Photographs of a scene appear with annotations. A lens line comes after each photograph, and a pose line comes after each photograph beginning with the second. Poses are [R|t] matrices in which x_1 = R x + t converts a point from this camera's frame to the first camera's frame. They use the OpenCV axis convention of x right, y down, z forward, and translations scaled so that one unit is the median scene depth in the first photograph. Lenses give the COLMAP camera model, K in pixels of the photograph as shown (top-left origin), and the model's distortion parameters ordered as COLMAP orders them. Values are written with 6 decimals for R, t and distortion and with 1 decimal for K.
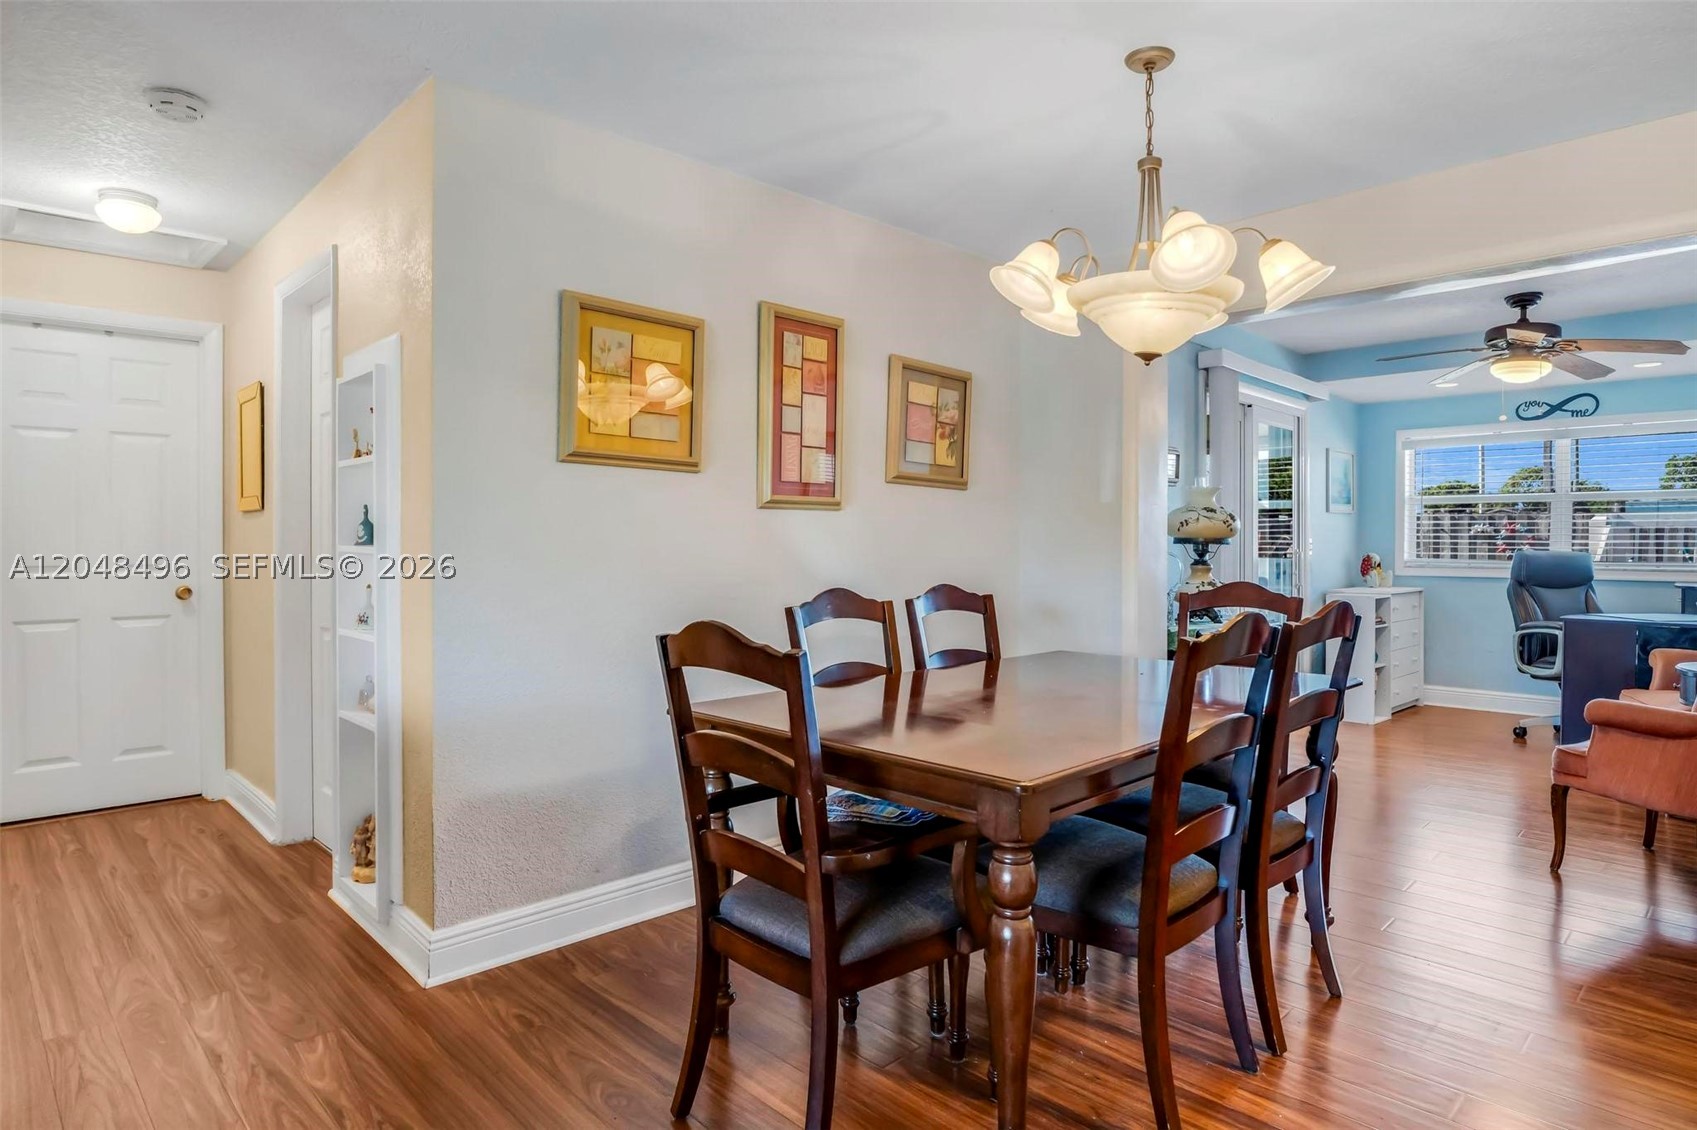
lens RADIAL K [[944.2, 0, 848.5], [0, 944.2, 565.0], [0, 0, 1]] dist [-0.042661, -0.000326]
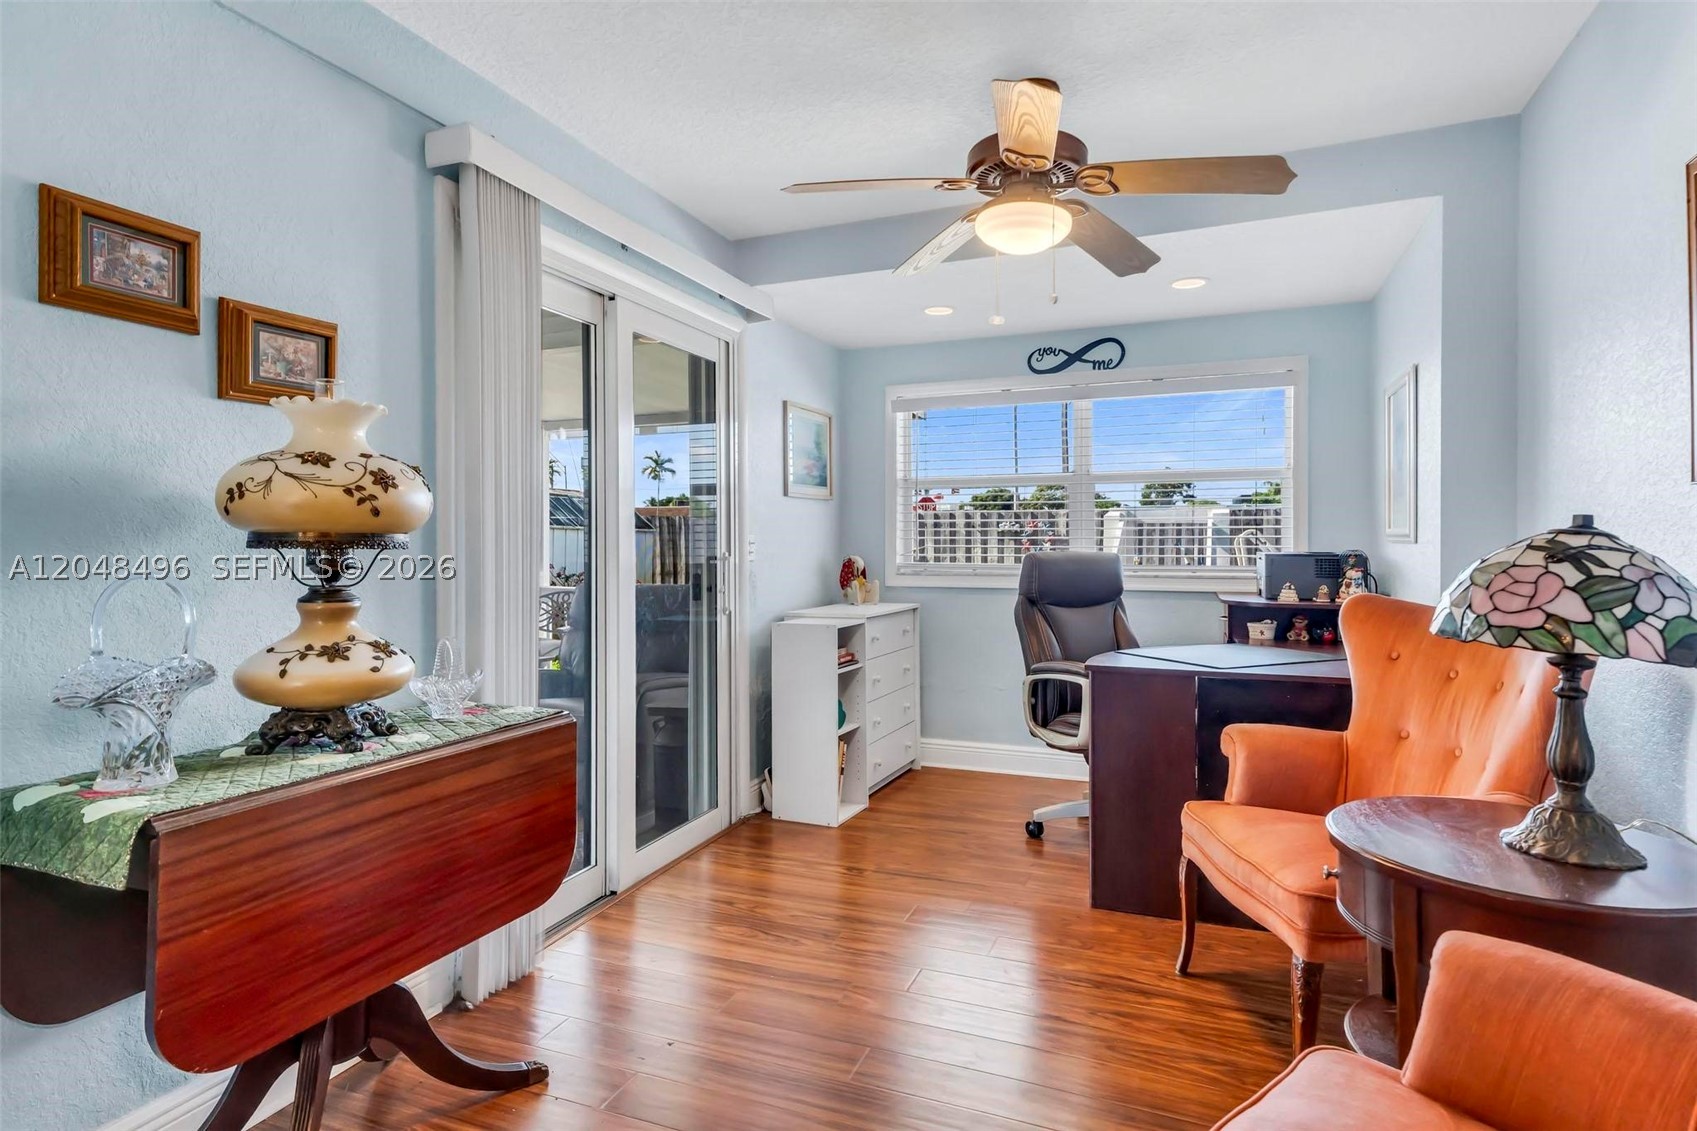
lens RADIAL K [[888.0, 0, 855.8], [0, 888.0, 559.4], [0, 0, 1]] dist [0.000969, 0.000080]
pose [[0.914260, -0.011062, 0.404976, 0.346374], [0.011934, 0.999929, 0.000370, -0.012082], [-0.404951, 0.004494, 0.914327, 0.456658]]
